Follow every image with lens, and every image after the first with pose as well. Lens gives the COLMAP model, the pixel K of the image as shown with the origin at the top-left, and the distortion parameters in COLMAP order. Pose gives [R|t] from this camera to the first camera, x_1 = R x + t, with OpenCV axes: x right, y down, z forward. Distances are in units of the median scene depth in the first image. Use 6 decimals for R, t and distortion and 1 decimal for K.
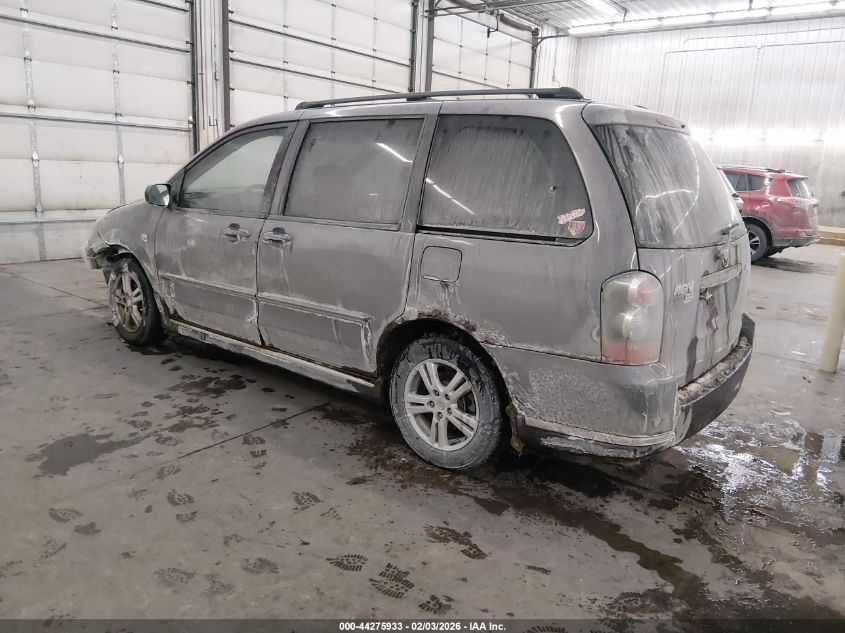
lens RADIAL K [[646.8, 0, 422.6], [0, 646.8, 300.7], [0, 0, 1]] dist [0.074667, -0.103252]
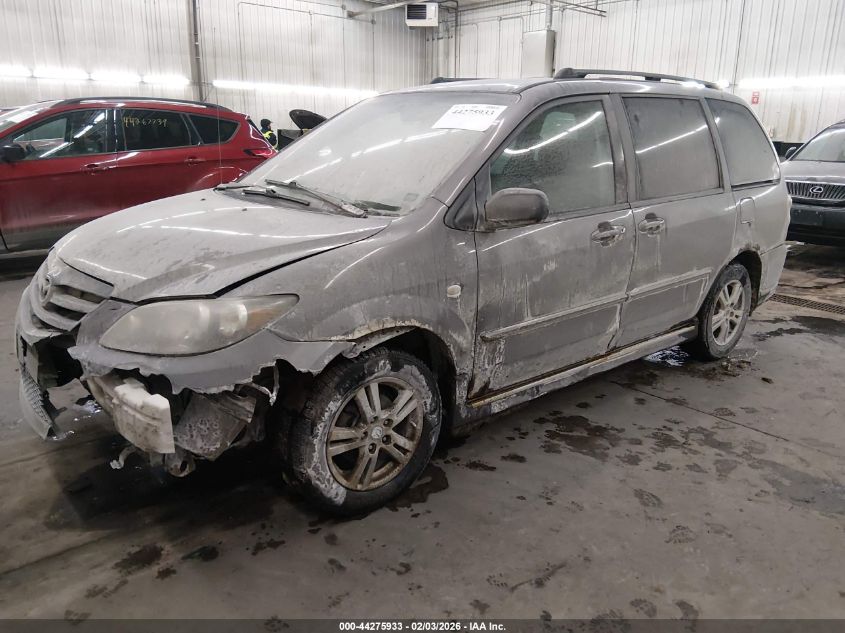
lens RADIAL K [[646.8, 0, 422.6], [0, 646.8, 300.7], [0, 0, 1]] dist [0.074667, -0.103252]
pose [[0.186728, -0.291103, 0.938292, -1.107455], [0.188688, 0.947936, 0.256544, -0.274339], [-0.964121, 0.129141, 0.231933, 1.029670]]
